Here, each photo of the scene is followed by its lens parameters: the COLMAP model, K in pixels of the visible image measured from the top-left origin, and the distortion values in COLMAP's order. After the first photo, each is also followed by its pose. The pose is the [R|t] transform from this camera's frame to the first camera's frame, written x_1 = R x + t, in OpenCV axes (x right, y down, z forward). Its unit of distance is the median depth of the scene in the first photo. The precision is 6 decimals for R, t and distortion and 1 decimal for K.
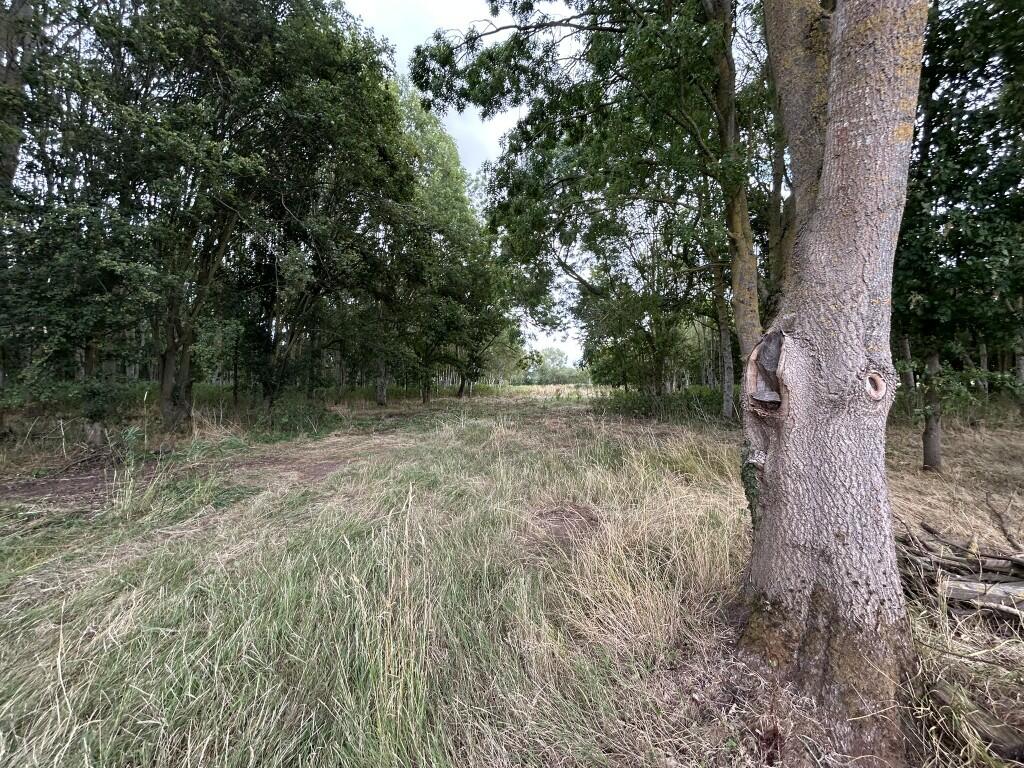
lens RADIAL K [[413.5, 0, 508.7], [0, 413.5, 380.9], [0, 0, 1]] dist [-0.000903, 0.000027]
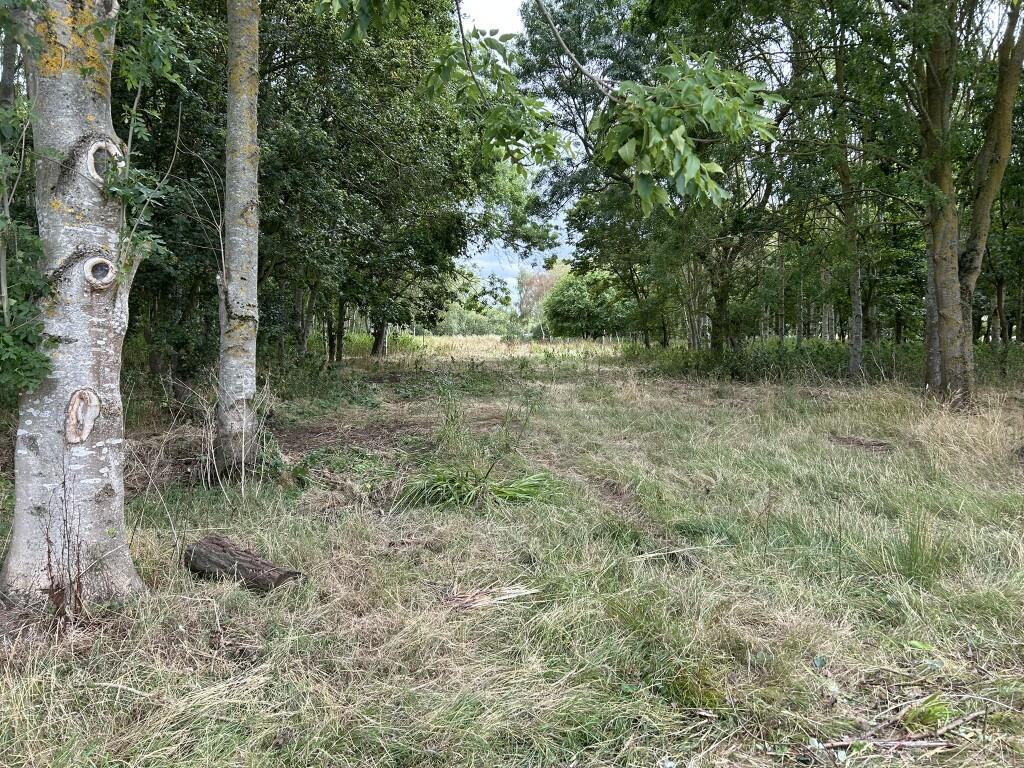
lens RADIAL K [[763.5, 0, 510.7], [0, 763.5, 391.7], [0, 0, 1]] dist [0.026781, -0.013072]
pose [[0.976773, -0.007420, 0.214150, -0.175354], [-0.010203, 0.996656, 0.081072, 0.000542], [-0.214035, -0.081374, 0.973431, -0.133597]]
